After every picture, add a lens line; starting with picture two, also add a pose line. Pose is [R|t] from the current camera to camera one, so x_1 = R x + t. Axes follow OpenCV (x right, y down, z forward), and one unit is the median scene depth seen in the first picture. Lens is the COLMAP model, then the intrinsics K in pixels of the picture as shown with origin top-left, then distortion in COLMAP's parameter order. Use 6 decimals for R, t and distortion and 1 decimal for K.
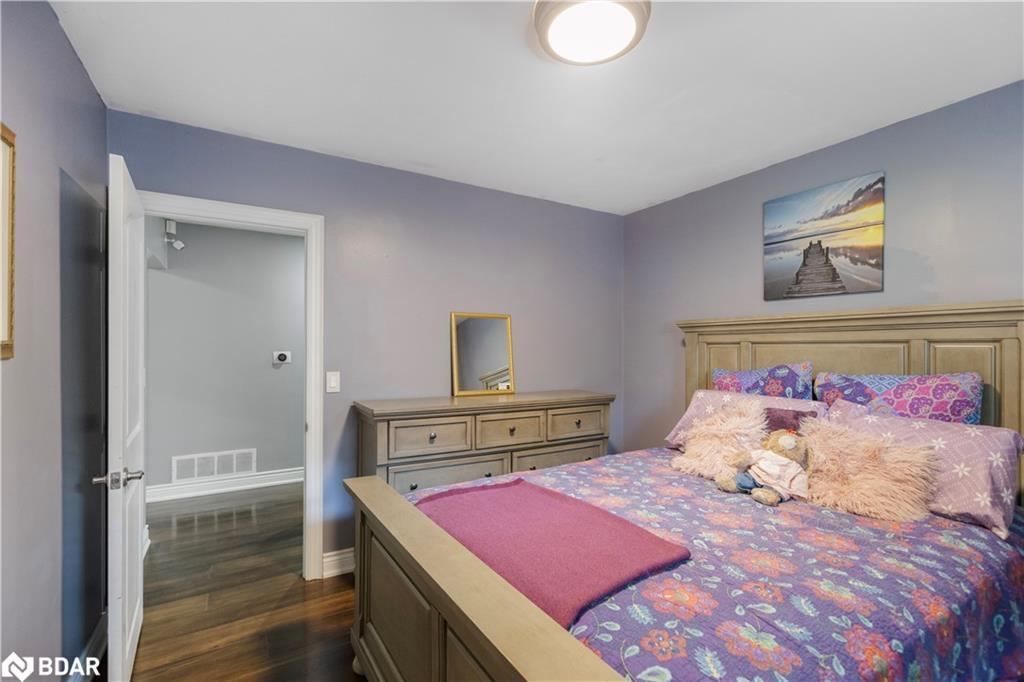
lens RADIAL K [[456.4, 0, 515.1], [0, 456.4, 348.2], [0, 0, 1]] dist [0.002163, 0.000503]
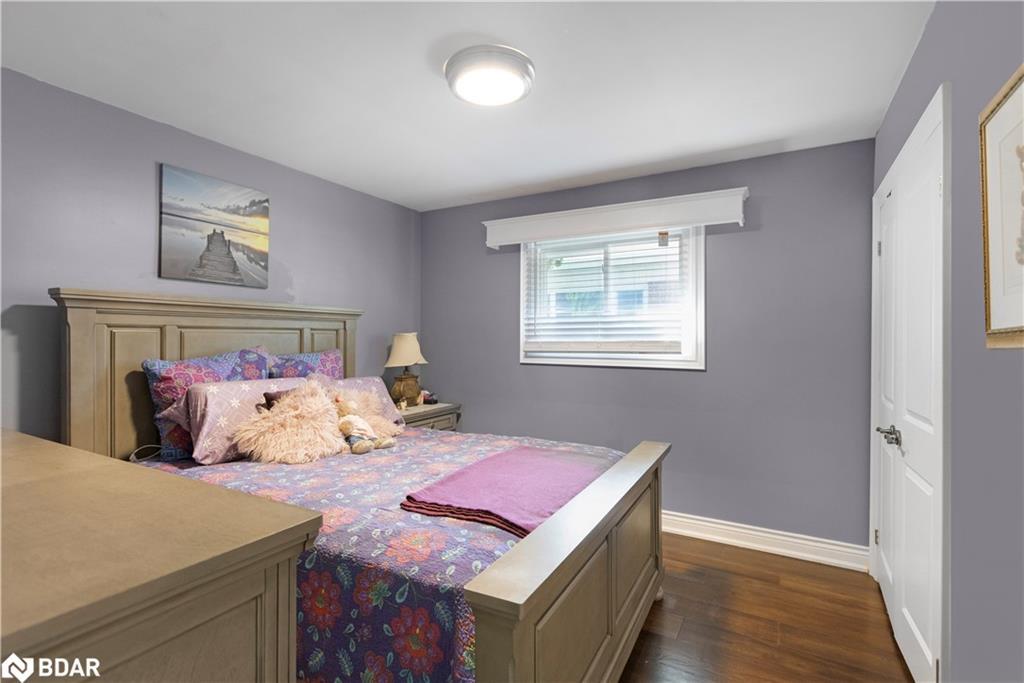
lens RADIAL K [[456.4, 0, 517.0], [0, 456.4, 337.2], [0, 0, 1]] dist [0.002163, 0.000503]
pose [[-0.465403, -0.002492, 0.885095, -0.592786], [-0.004577, 0.999989, 0.000409, 0.004884], [-0.885087, -0.003861, -0.465410, 0.910503]]
